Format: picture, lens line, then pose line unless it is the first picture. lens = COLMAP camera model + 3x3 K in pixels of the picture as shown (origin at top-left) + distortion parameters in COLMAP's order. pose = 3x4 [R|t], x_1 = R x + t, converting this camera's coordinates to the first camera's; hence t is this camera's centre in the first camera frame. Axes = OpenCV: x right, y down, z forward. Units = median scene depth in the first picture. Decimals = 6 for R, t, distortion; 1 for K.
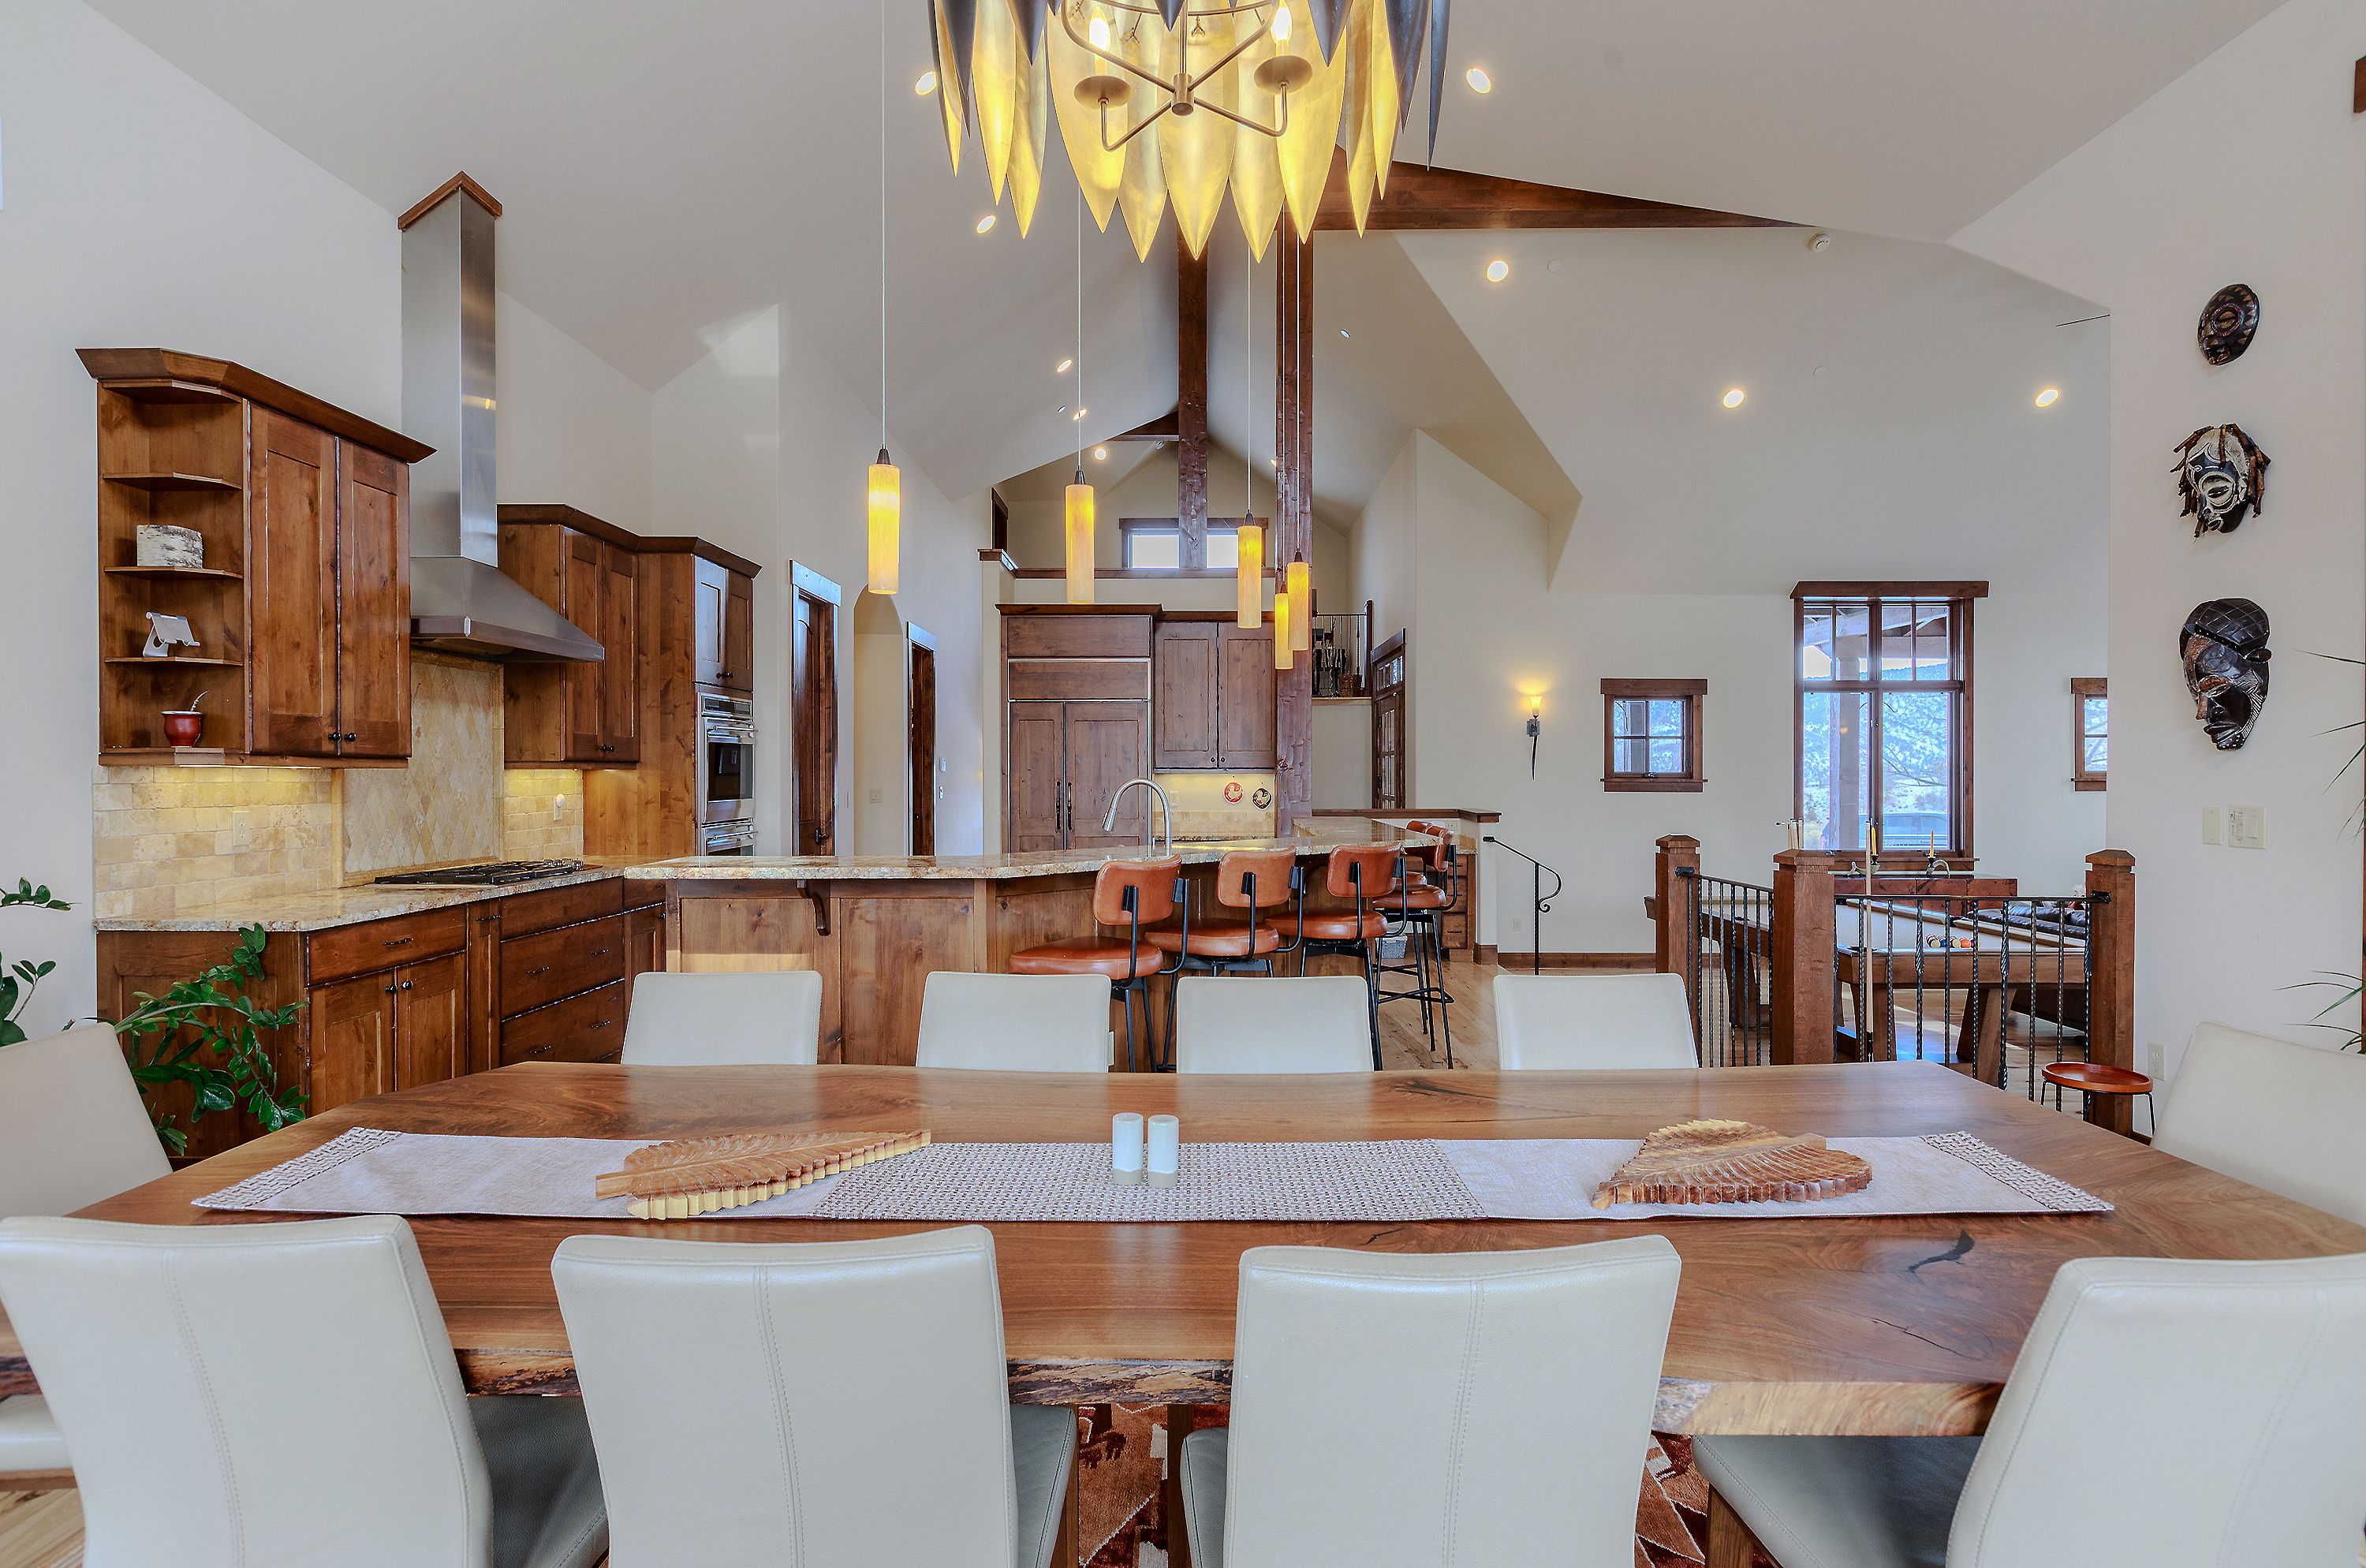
lens RADIAL K [[1163.8, 0, 1183.0], [0, 1163.8, 784.0], [0, 0, 1]] dist [-0.002402, 0.000001]
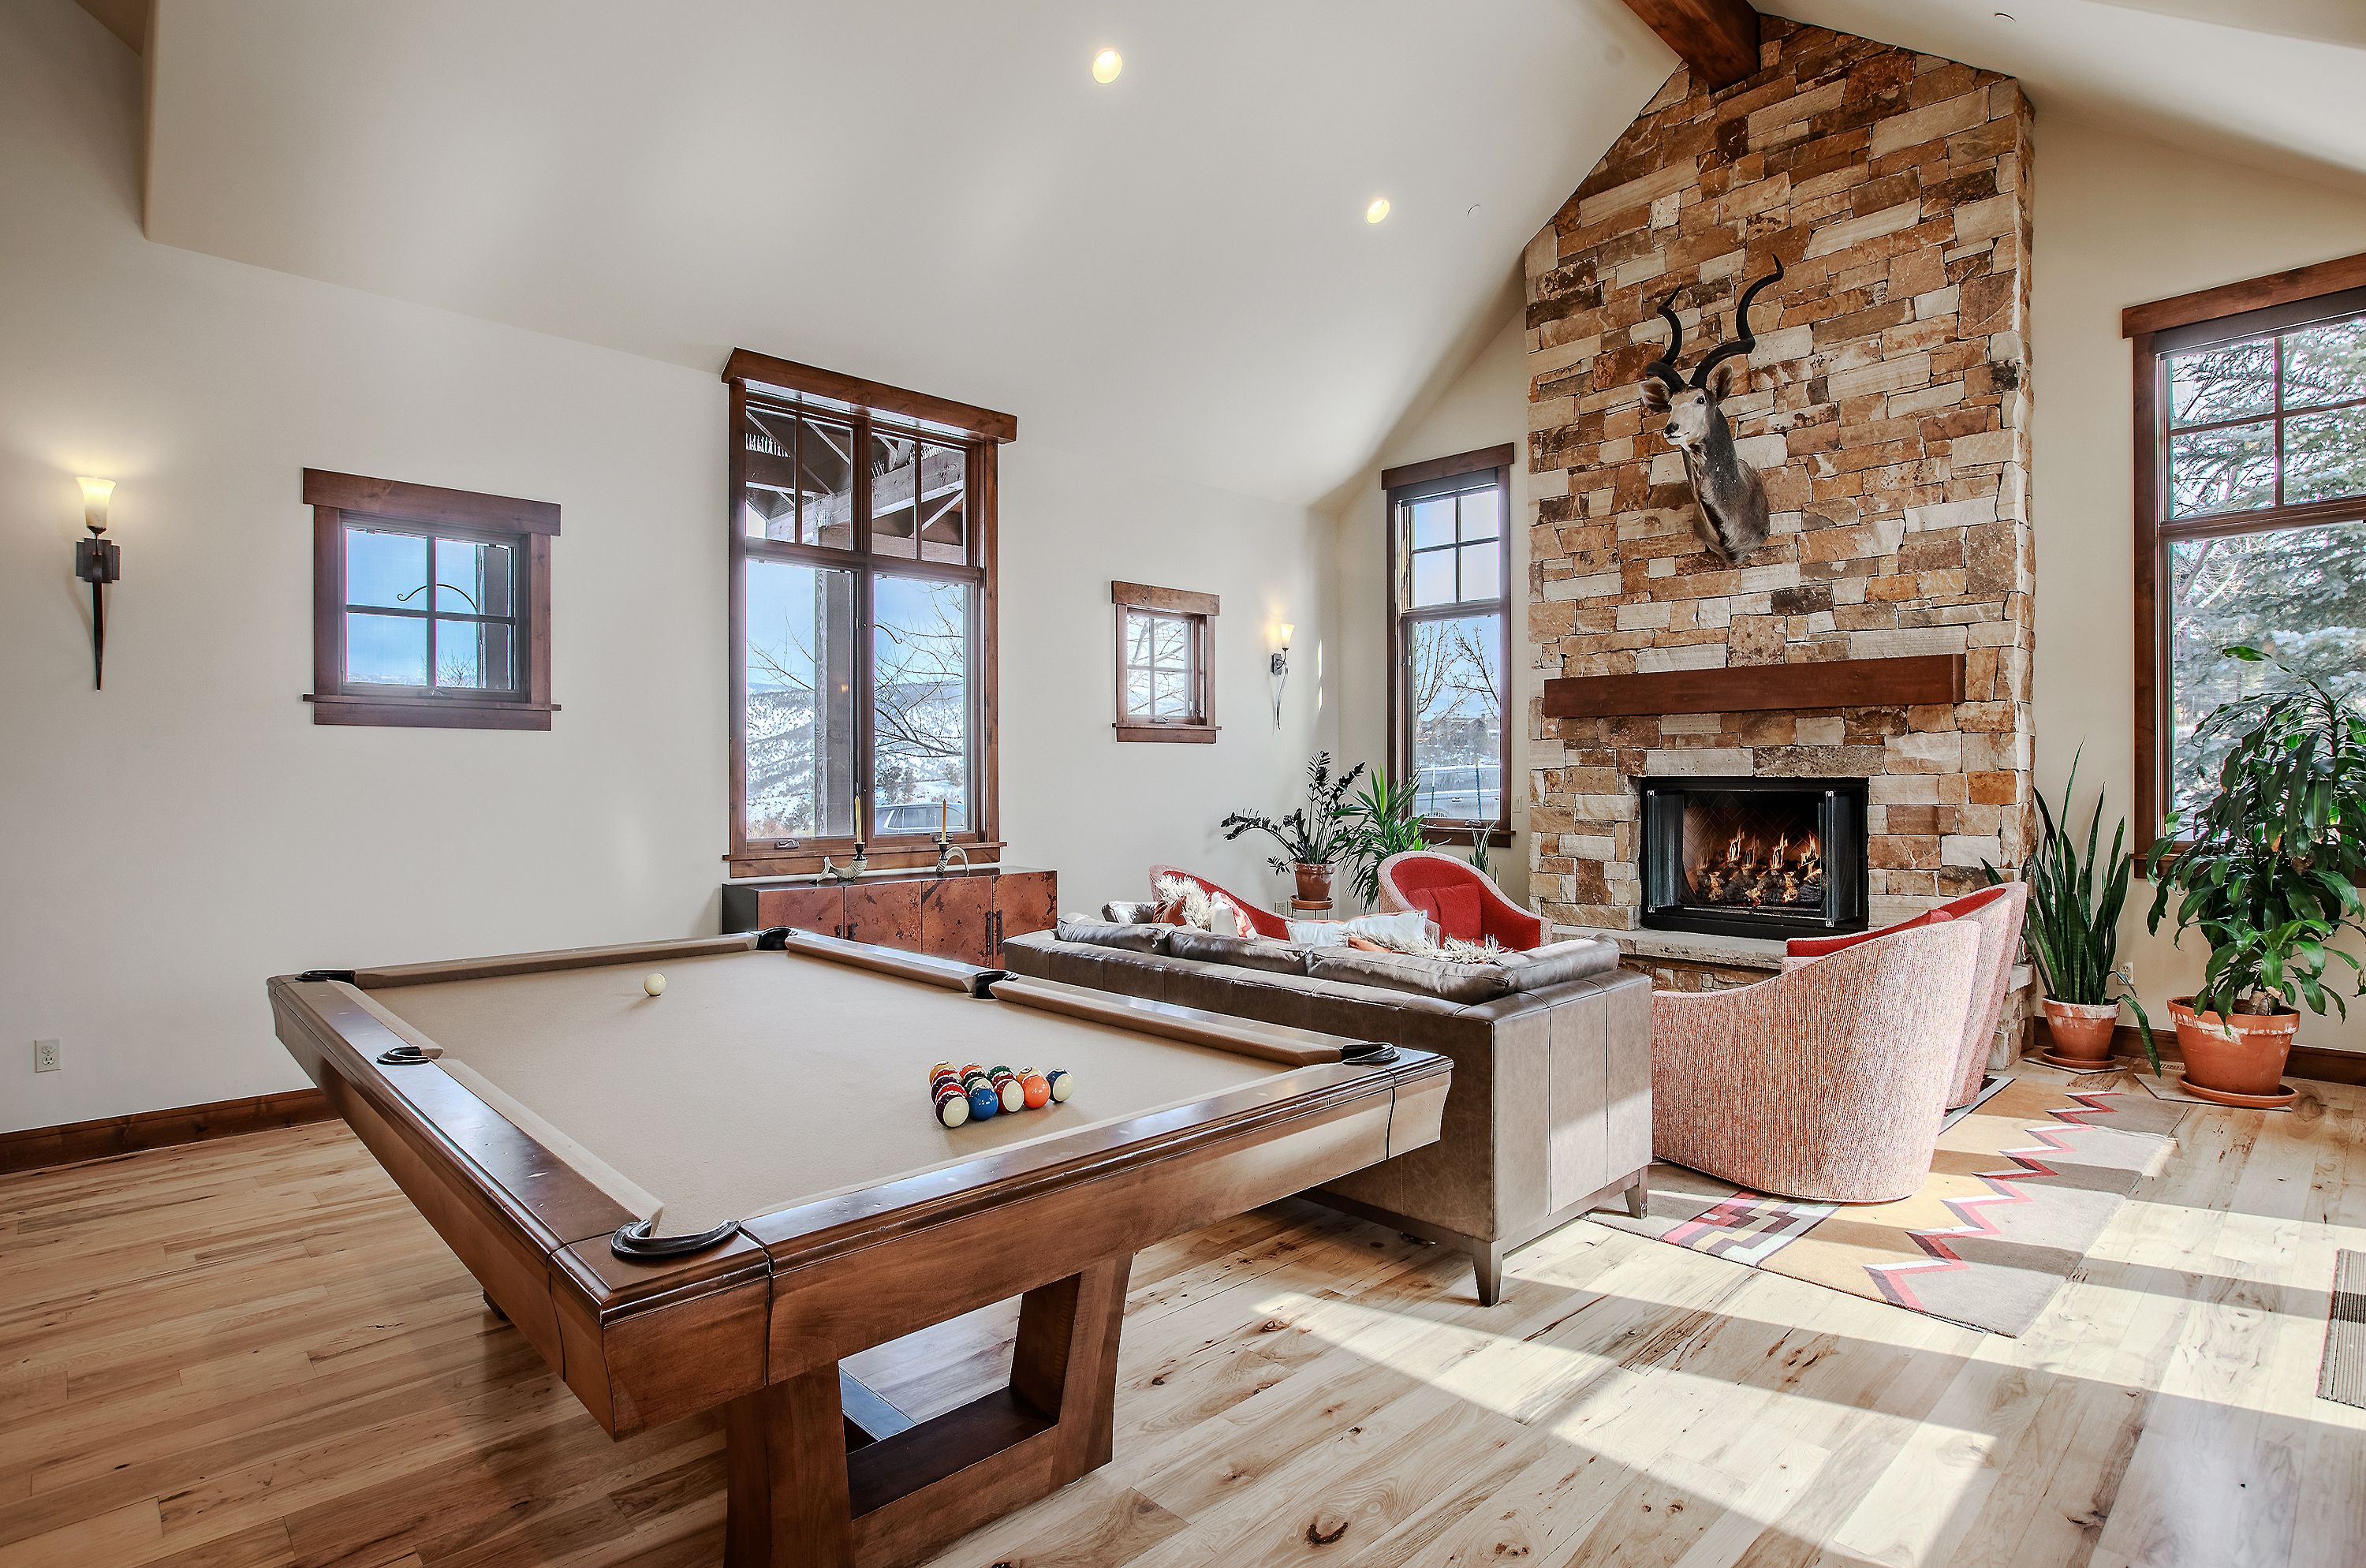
lens RADIAL K [[1207.2, 0, 1185.2], [0, 1207.2, 771.7], [0, 0, 1]] dist [-0.003030, 0.000897]
pose [[0.717577, 0.002779, 0.696473, 0.660673], [0.005339, 0.999941, -0.009491, 0.072478], [-0.696458, 0.010529, 0.717520, 1.027338]]
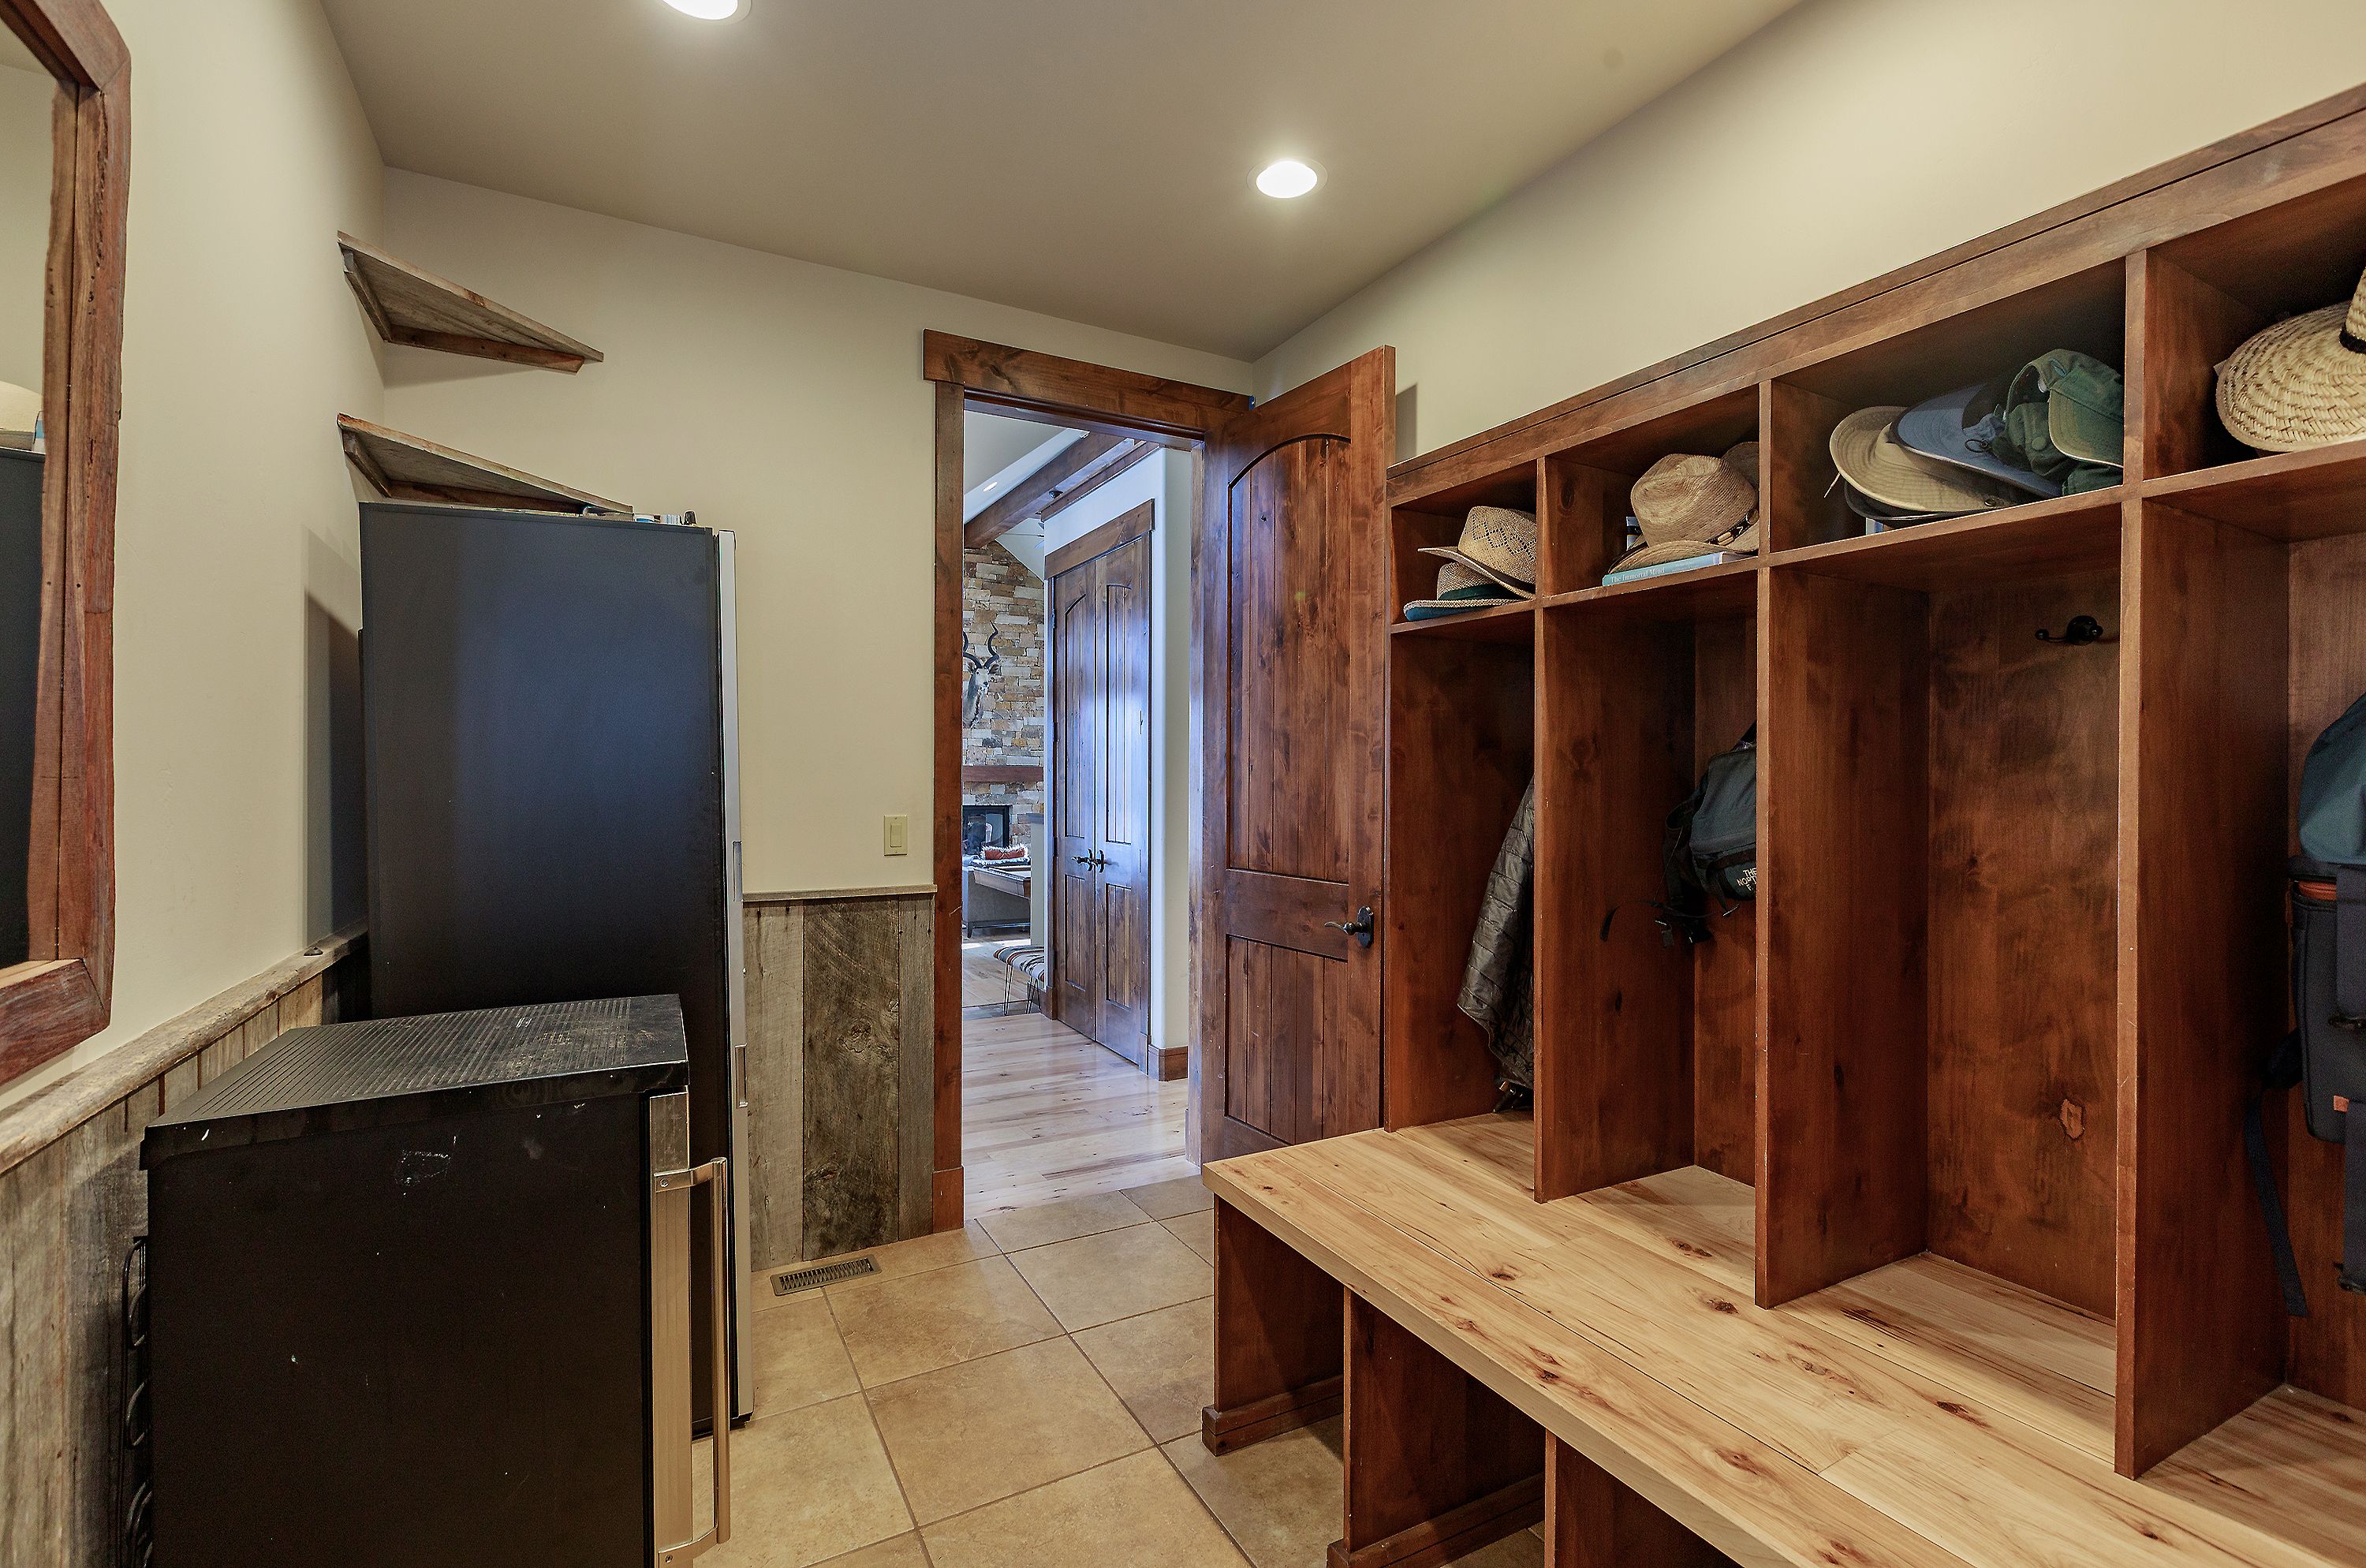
lens RADIAL K [[1047.6, 0, 1183.0], [0, 1047.6, 784.0], [0, 0, 1]] dist [-0.000007, -0.000003]
pose [[-0.473718, -0.005875, 0.880657, -1.179556], [0.003169, 0.999960, 0.008375, -0.026811], [-0.880671, 0.006758, -0.473681, 2.603590]]
